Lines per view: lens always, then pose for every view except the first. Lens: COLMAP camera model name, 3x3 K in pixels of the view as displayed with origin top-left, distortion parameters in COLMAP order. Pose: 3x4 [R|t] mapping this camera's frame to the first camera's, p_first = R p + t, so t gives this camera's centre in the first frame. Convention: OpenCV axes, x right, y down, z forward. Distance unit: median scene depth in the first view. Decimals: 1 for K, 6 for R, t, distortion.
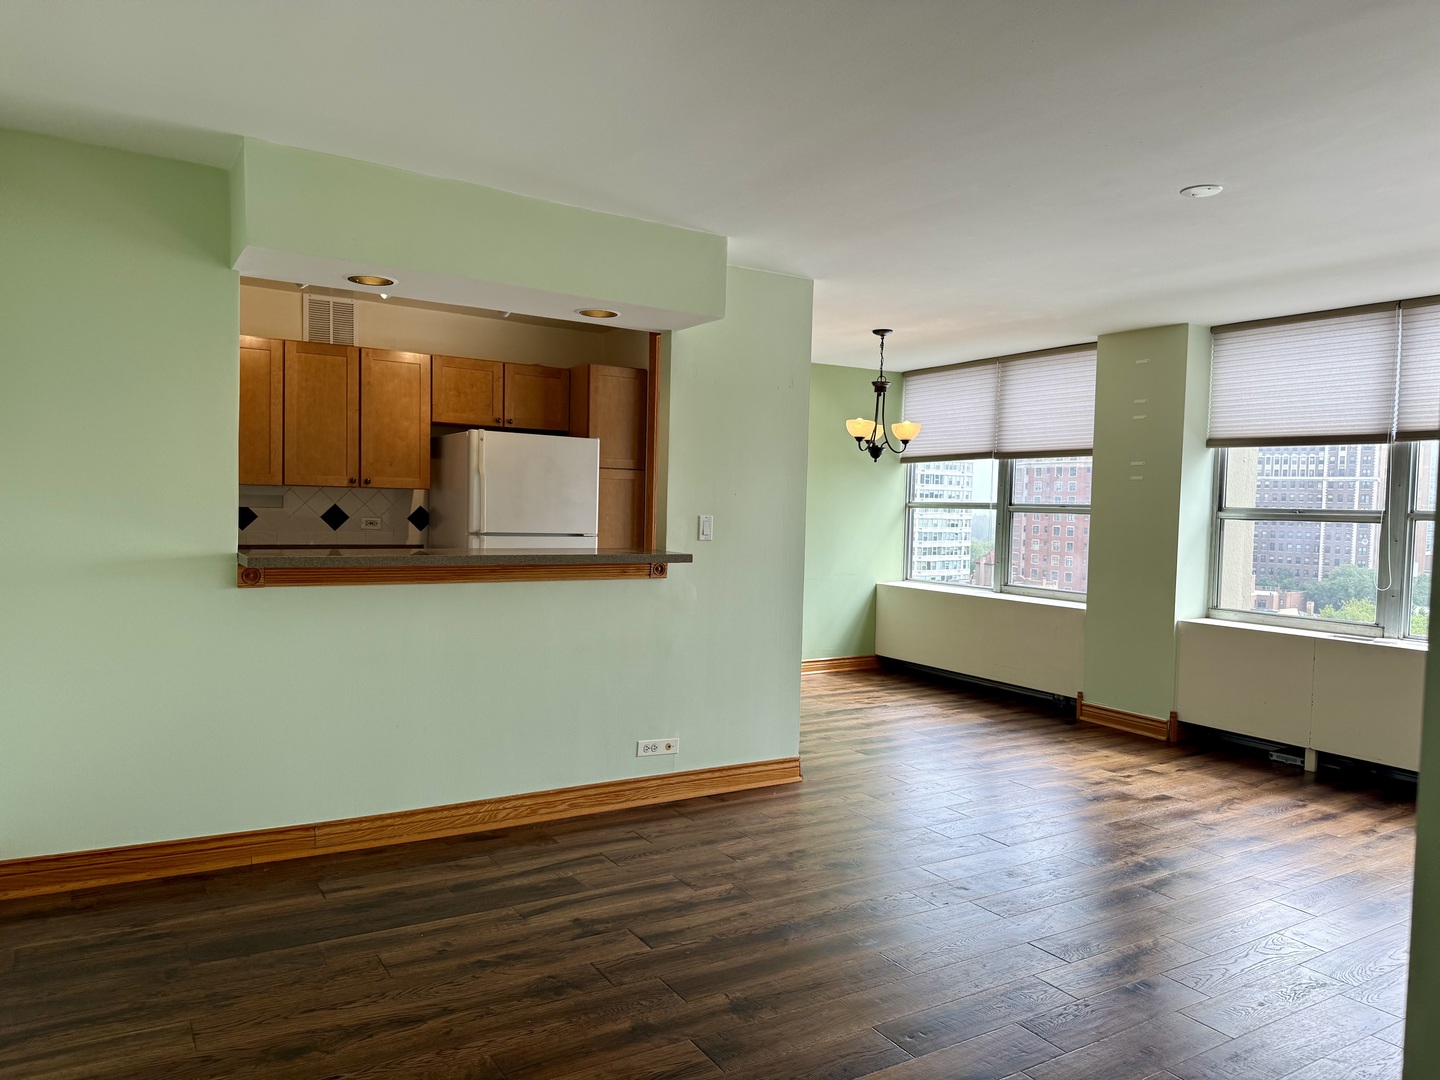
lens RADIAL K [[1014.7, 0, 723.5], [0, 1014.7, 536.6], [0, 0, 1]] dist [0.061082, -0.072892]
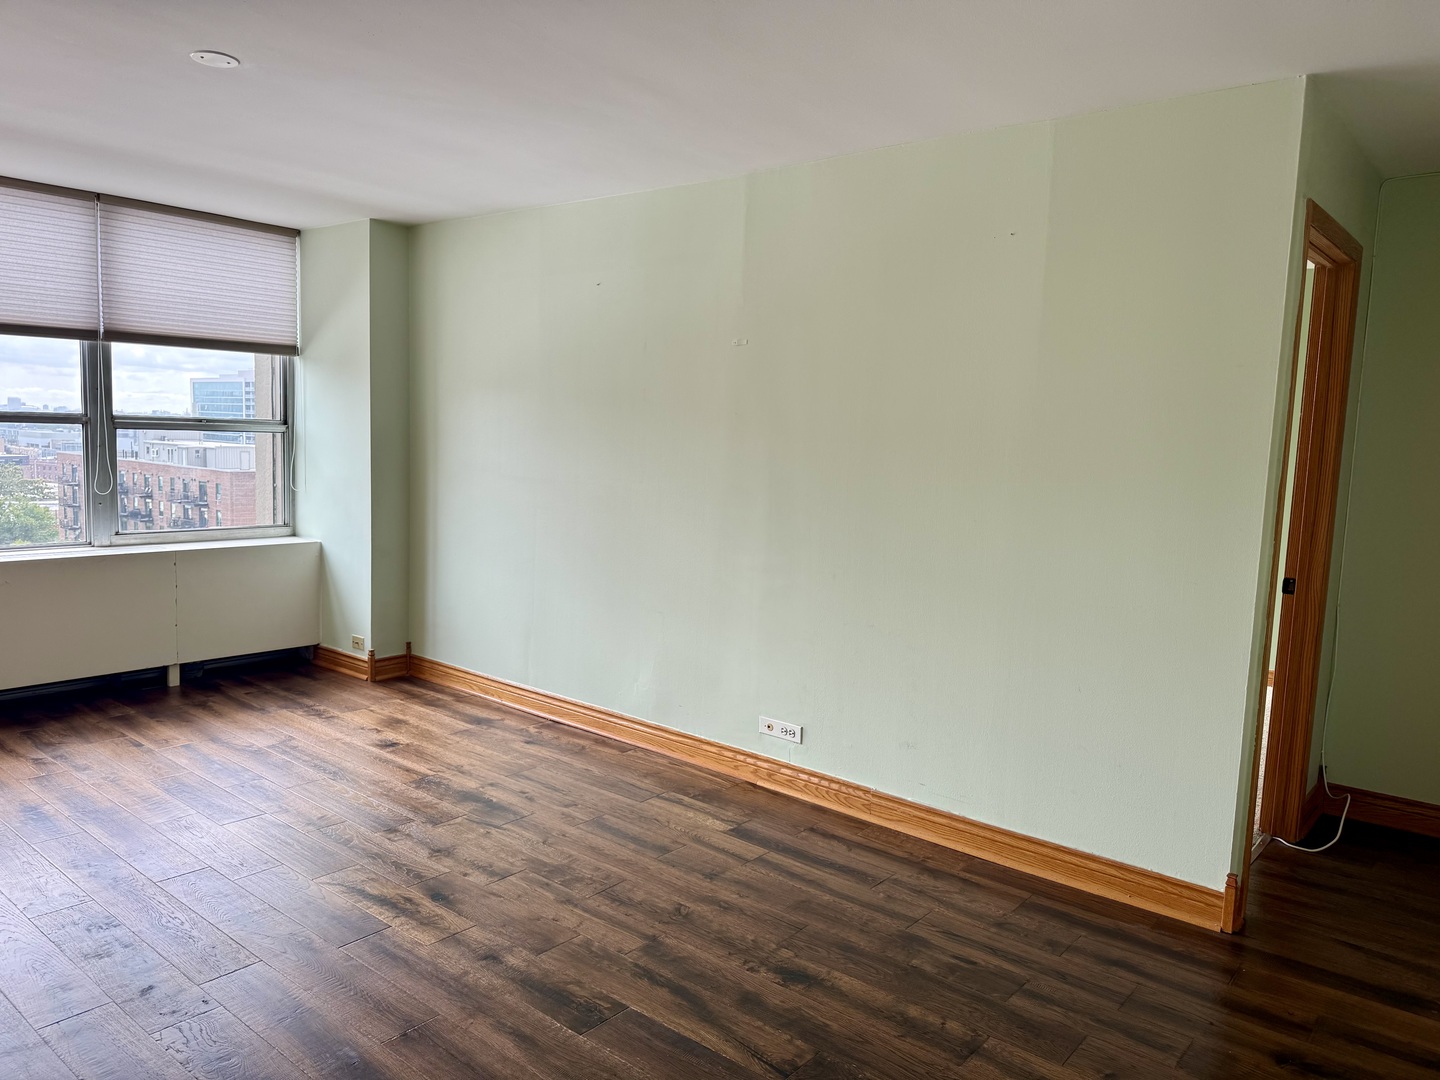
lens RADIAL K [[1014.7, 0, 724.2], [0, 1014.7, 541.4], [0, 0, 1]] dist [0.061082, -0.072892]
pose [[-0.300332, -0.130512, 0.944864, -0.656162], [-0.001290, 0.990649, 0.136426, -0.056569], [-0.953834, 0.039755, -0.297692, 1.058304]]
